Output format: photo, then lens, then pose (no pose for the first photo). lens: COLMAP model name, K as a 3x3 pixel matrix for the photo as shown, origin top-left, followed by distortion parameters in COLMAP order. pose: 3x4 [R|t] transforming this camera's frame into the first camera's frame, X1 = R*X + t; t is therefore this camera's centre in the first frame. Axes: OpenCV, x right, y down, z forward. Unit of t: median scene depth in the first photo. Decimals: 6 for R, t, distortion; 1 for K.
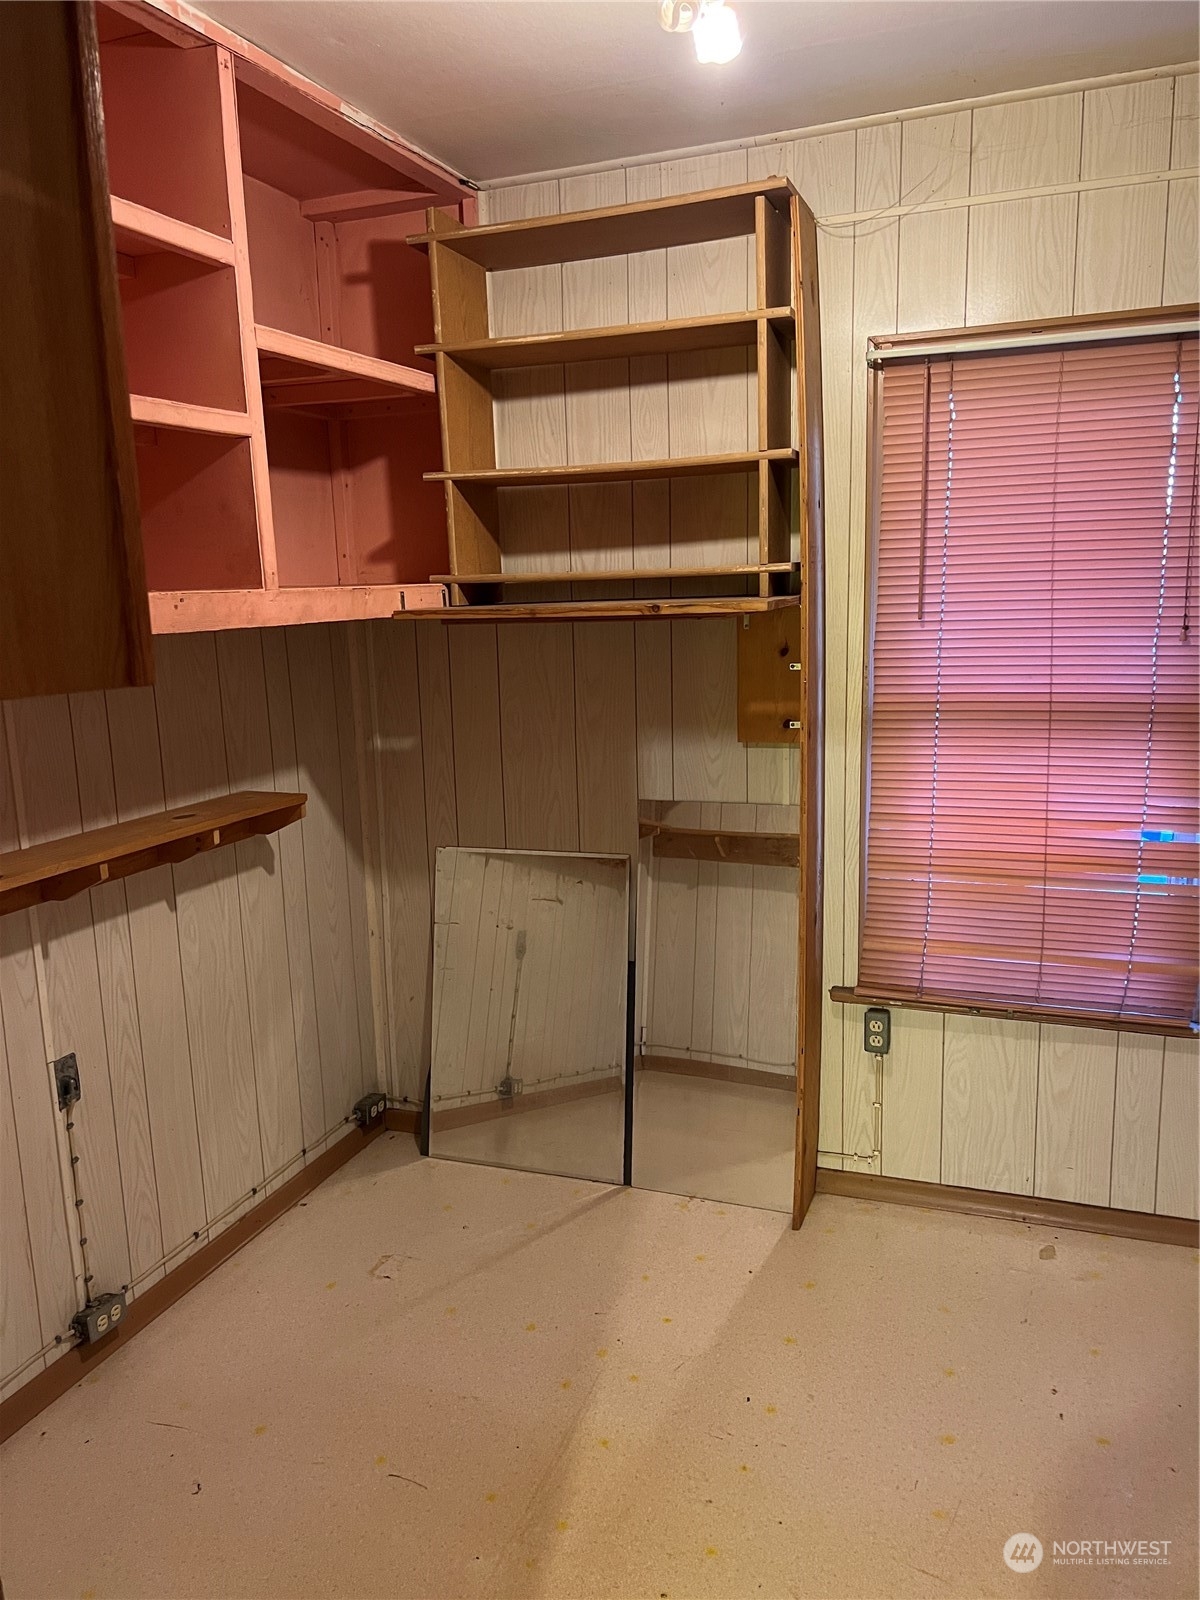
lens RADIAL K [[1213.5, 0, 604.7], [0, 1213.5, 803.5], [0, 0, 1]] dist [0.081230, -0.069701]
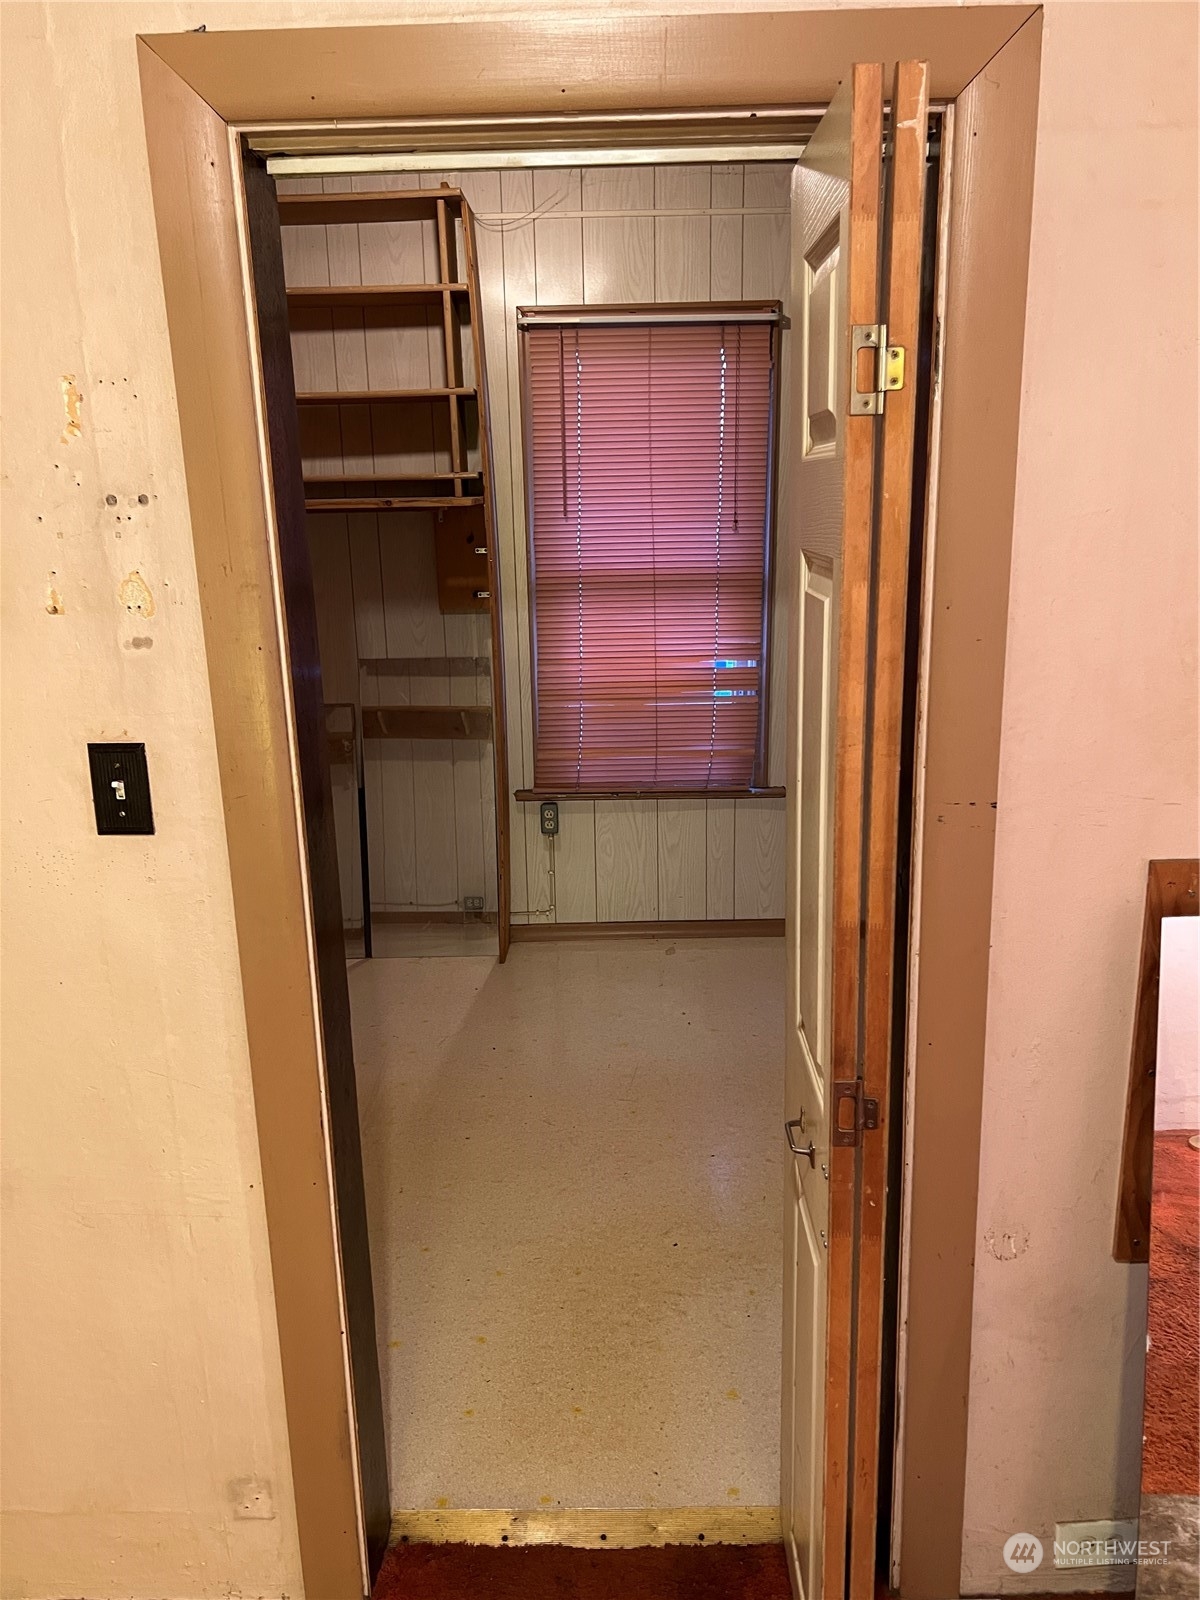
lens RADIAL K [[1213.5, 0, 598.8], [0, 1213.5, 802.4], [0, 0, 1]] dist [0.081230, -0.069701]
pose [[0.943692, -0.073428, 0.322572, -0.177923], [0.055364, 0.996359, 0.064834, 0.086670], [-0.326159, -0.043325, 0.944322, -0.340599]]
